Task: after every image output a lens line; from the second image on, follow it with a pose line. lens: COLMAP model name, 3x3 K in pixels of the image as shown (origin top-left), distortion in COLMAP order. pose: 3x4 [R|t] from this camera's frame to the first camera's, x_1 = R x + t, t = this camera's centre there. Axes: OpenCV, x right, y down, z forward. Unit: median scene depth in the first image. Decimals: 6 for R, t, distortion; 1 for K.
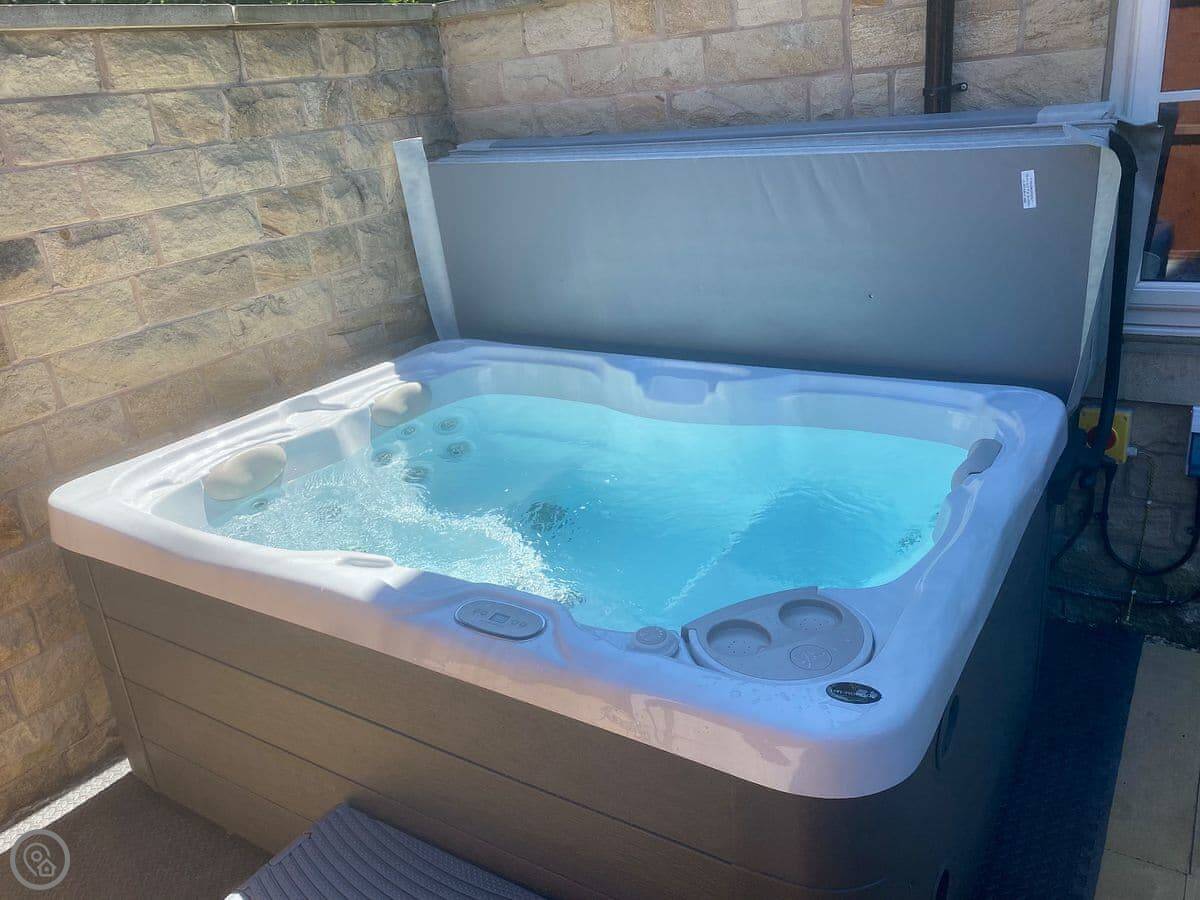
lens RADIAL K [[953.7, 0, 600.0], [0, 953.7, 450.0], [0, 0, 1]] dist [-0.000314, 0.015569]
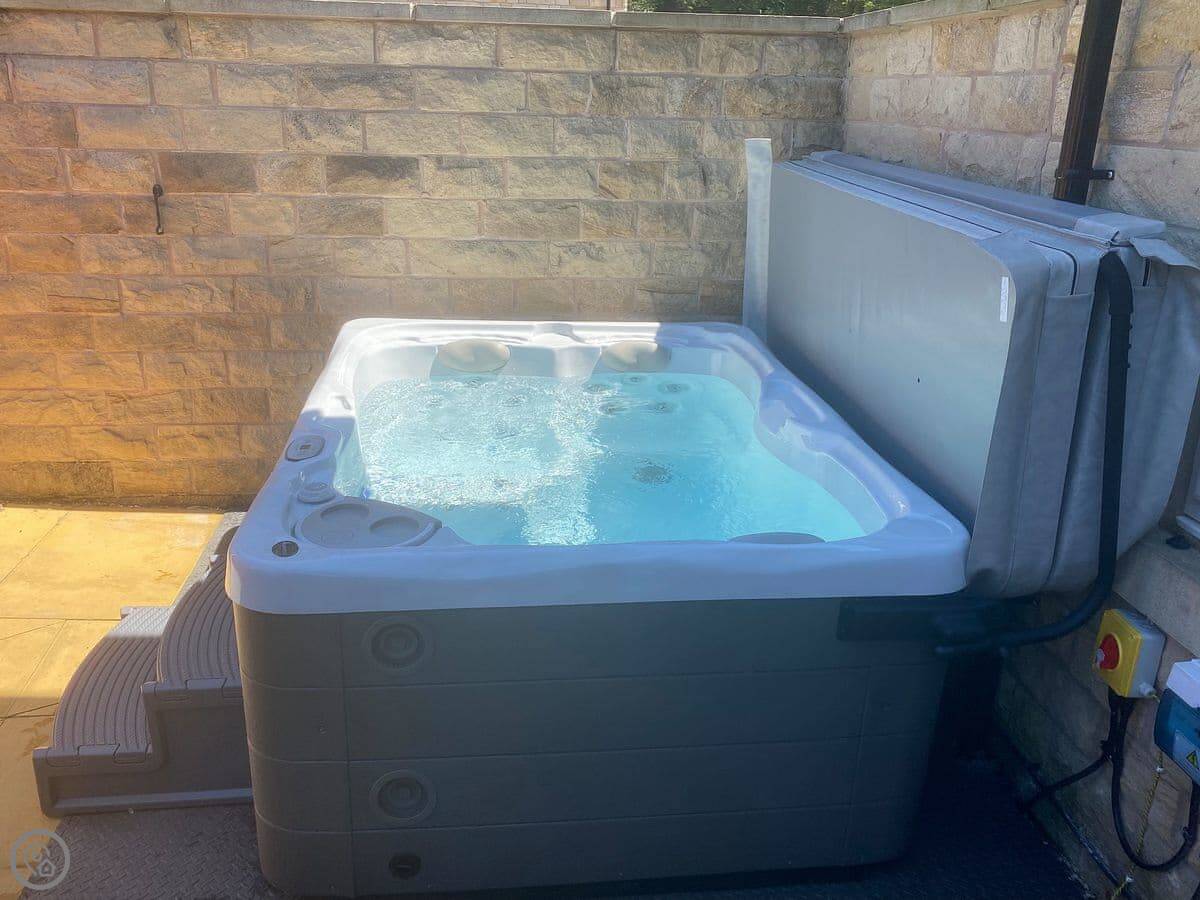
lens RADIAL K [[1013.0, 0, 600.0], [0, 1013.0, 450.0], [0, 0, 1]] dist [0.070309, -0.100843]
pose [[0.633873, 0.364122, -0.682364, 0.710465], [-0.363783, 0.918928, 0.152426, -0.126490], [0.682545, 0.151613, 0.714945, 0.104525]]
